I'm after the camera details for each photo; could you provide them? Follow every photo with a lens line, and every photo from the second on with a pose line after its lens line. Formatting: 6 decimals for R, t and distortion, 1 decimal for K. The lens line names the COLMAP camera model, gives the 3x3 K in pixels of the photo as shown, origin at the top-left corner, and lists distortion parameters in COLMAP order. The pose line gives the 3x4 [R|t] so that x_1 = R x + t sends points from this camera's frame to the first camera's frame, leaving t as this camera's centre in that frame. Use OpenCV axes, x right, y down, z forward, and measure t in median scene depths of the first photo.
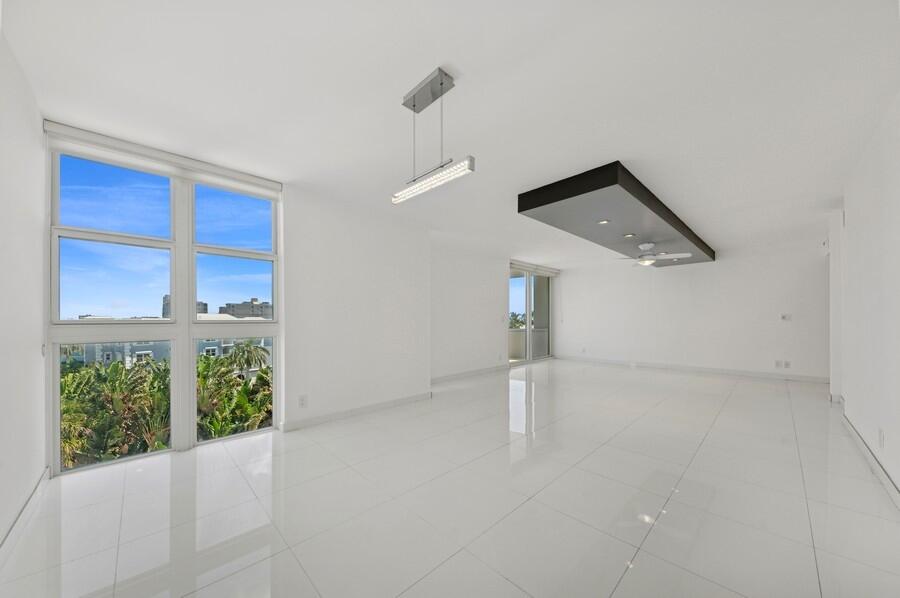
lens RADIAL K [[311.0, 0, 448.9], [0, 311.0, 318.0], [0, 0, 1]] dist [0.000262, -0.000075]
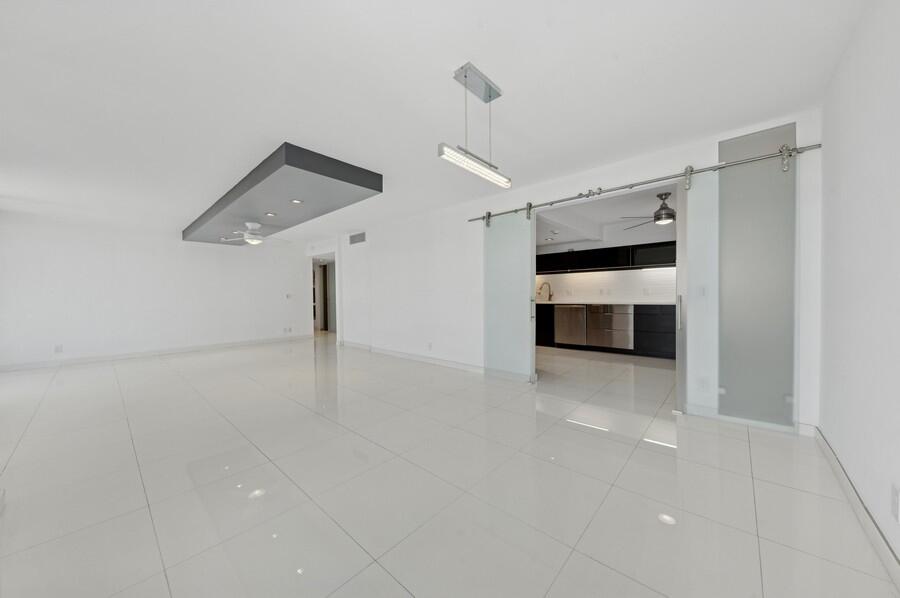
lens RADIAL K [[311.0, 0, 451.7], [0, 311.0, 299.1], [0, 0, 1]] dist [0.000262, -0.000075]
pose [[-0.072389, -0.007054, 0.997352, -0.429074], [0.004200, 0.999964, 0.007377, 0.004815], [-0.997368, 0.004723, -0.072357, 0.440785]]
